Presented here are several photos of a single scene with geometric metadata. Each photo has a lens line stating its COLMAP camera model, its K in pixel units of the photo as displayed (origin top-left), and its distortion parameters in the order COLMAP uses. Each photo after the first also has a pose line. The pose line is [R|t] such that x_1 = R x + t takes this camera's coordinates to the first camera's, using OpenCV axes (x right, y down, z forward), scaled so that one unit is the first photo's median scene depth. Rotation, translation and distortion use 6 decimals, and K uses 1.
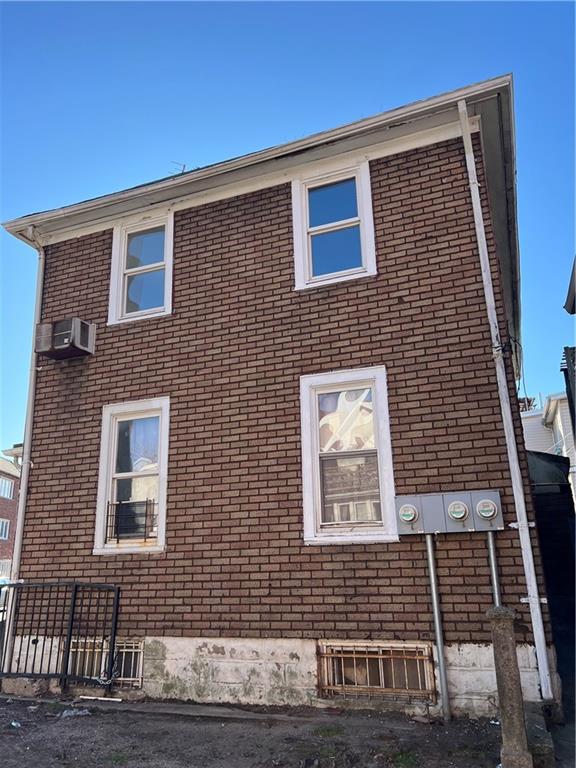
lens RADIAL K [[574.6, 0, 288.0], [0, 574.6, 384.0], [0, 0, 1]] dist [0.050535, -0.088883]
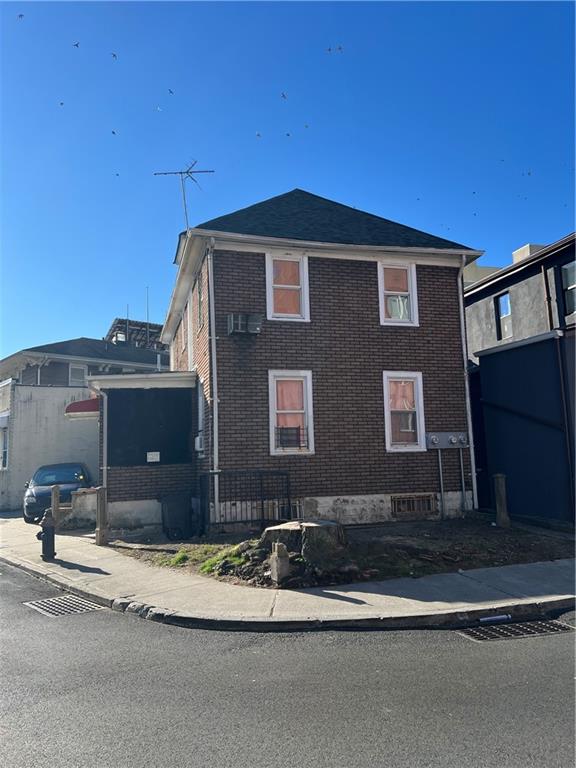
lens RADIAL K [[574.6, 0, 288.0], [0, 574.6, 384.0], [0, 0, 1]] dist [0.050535, -0.088883]
pose [[0.804925, 0.088352, 0.586762, -1.464371], [-0.168856, 0.982075, 0.083761, -0.083065], [-0.568844, -0.166500, 0.805416, -0.447197]]
